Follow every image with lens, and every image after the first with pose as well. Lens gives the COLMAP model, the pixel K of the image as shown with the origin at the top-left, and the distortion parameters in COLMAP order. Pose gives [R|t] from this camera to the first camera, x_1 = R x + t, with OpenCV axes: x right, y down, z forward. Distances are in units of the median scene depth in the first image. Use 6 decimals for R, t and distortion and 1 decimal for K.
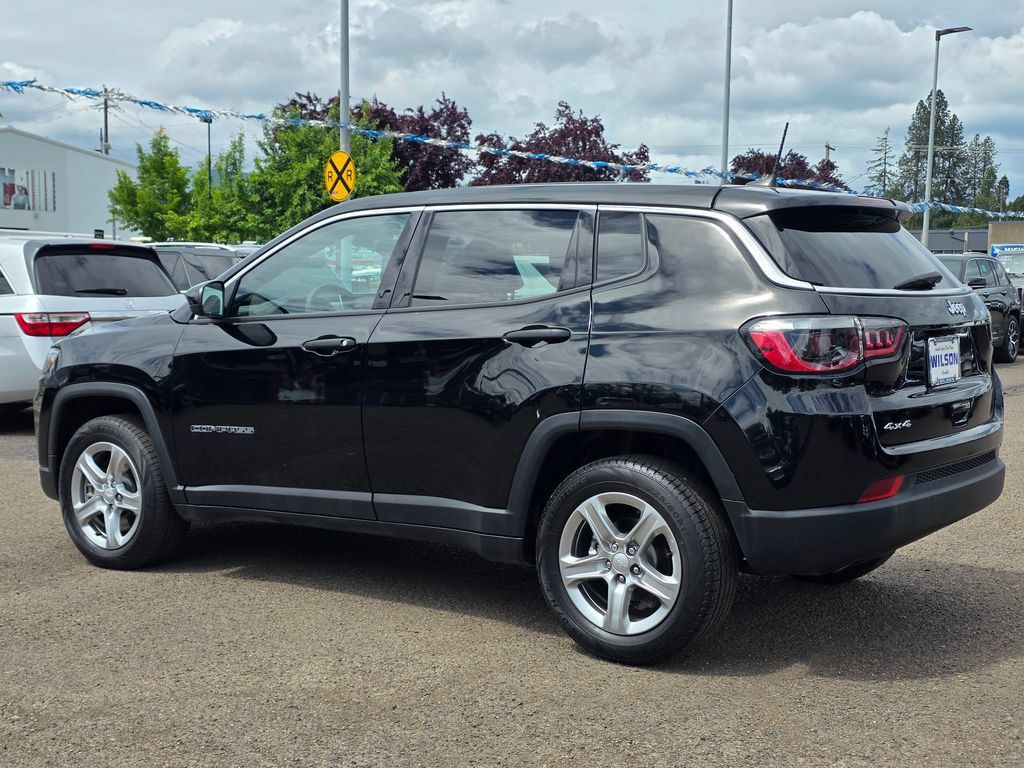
lens RADIAL K [[1379.9, 0, 514.6], [0, 1379.9, 412.9], [0, 0, 1]] dist [0.074744, 0.000000]
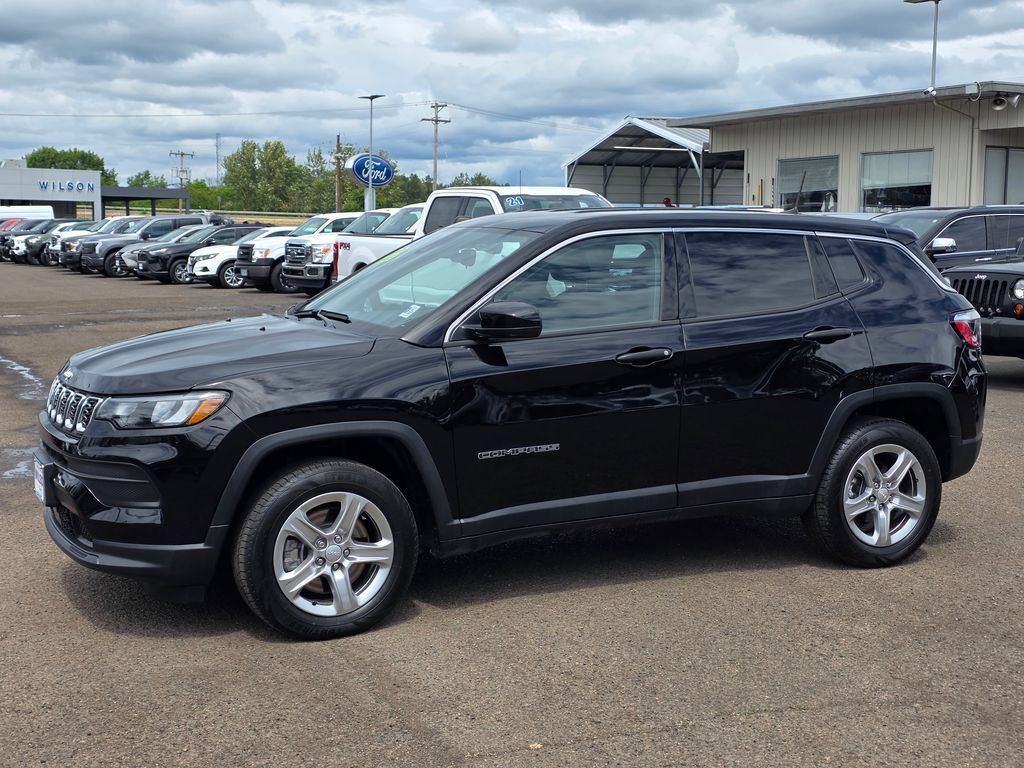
lens RADIAL K [[1379.9, 0, 496.5], [0, 1379.9, 399.2], [0, 0, 1]] dist [0.074744, 0.000000]
pose [[0.484122, -0.106512, 0.868493, -1.098483], [0.081187, 0.993750, 0.076618, -0.104347], [-0.871226, 0.033418, 0.489744, 0.552159]]
